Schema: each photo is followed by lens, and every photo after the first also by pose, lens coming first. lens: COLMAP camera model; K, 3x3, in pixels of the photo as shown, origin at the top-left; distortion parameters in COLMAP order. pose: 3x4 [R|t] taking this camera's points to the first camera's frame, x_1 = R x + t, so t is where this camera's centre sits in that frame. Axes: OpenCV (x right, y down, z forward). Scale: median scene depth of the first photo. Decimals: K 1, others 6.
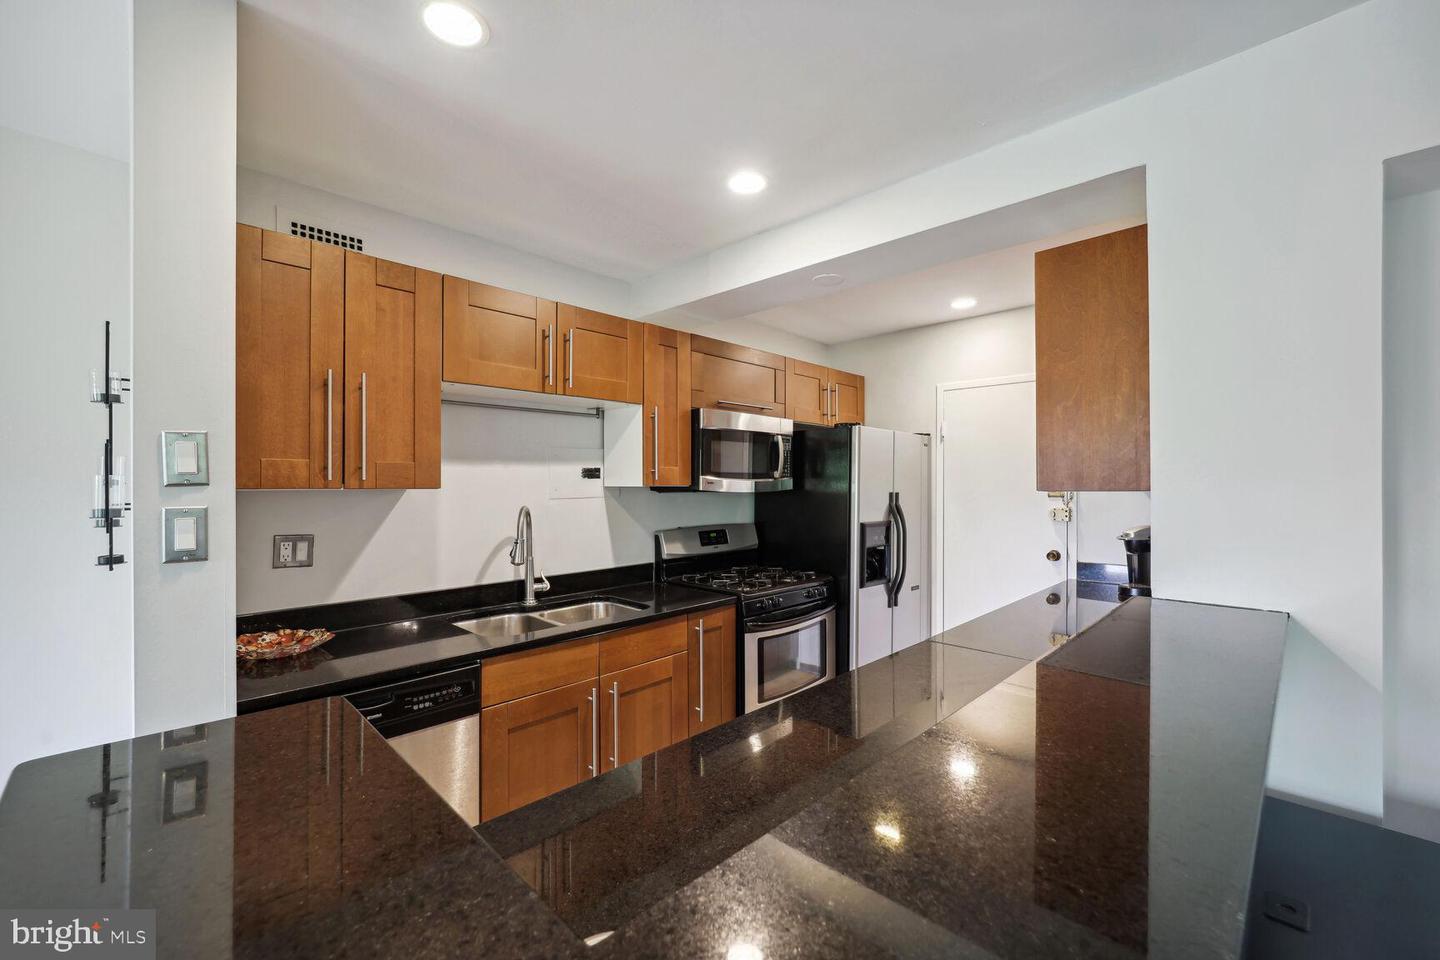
lens RADIAL K [[594.1, 0, 722.0], [0, 594.1, 482.2], [0, 0, 1]] dist [-0.007293, -0.000050]
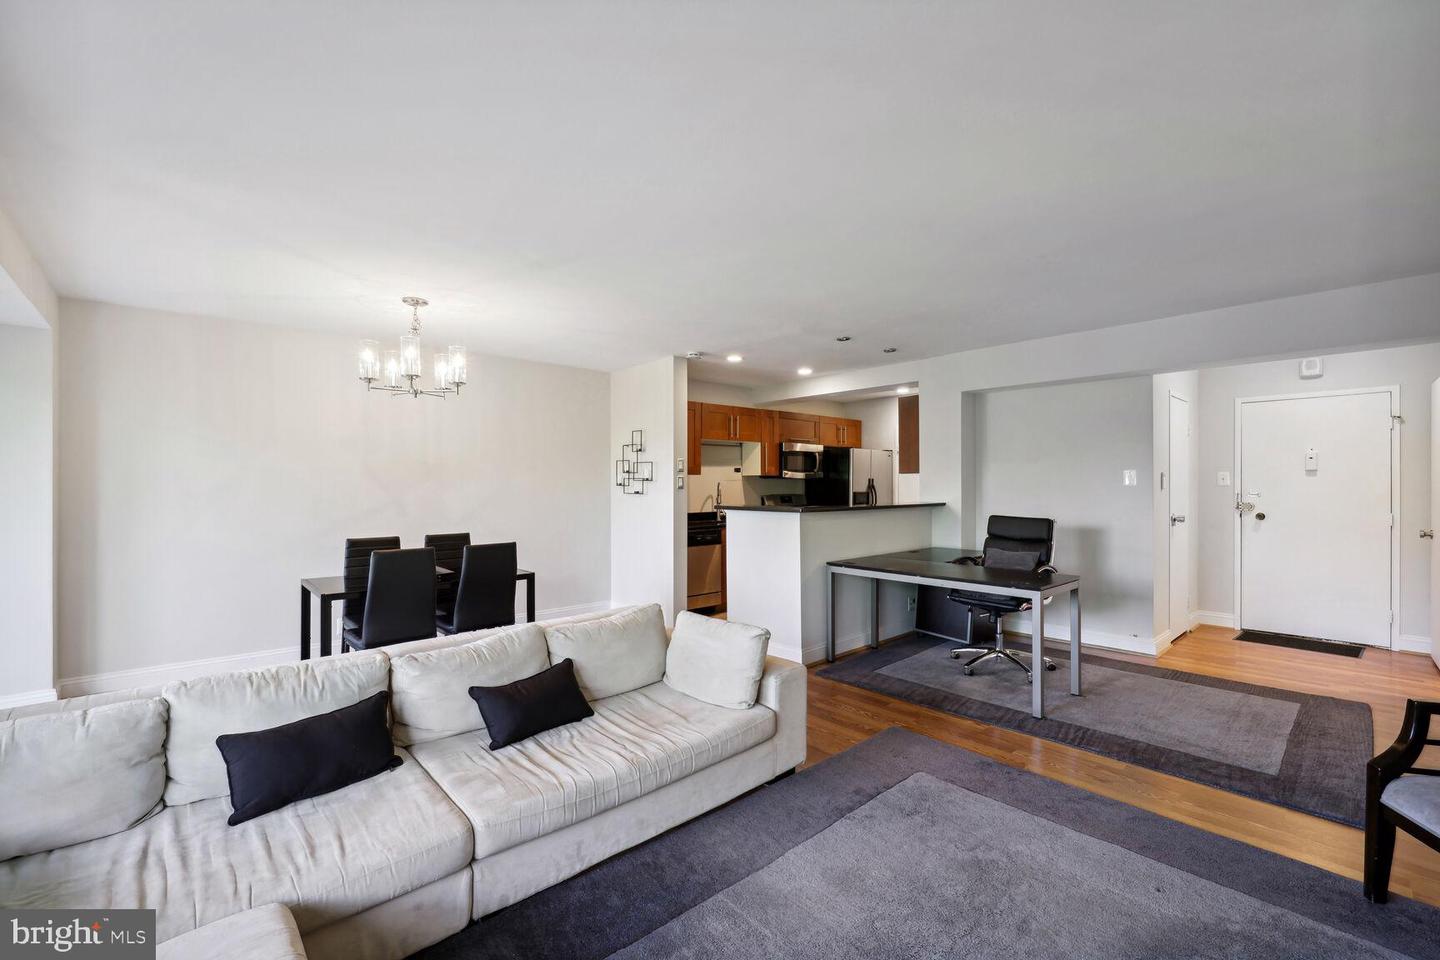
lens RADIAL K [[594.1, 0, 709.2], [0, 594.1, 486.1], [0, 0, 1]] dist [-0.007293, -0.000050]
pose [[0.996255, -0.003070, -0.086413, -0.114705], [0.003338, 0.999990, 0.002950, 0.038199], [0.086403, -0.003227, 0.996255, -1.279842]]
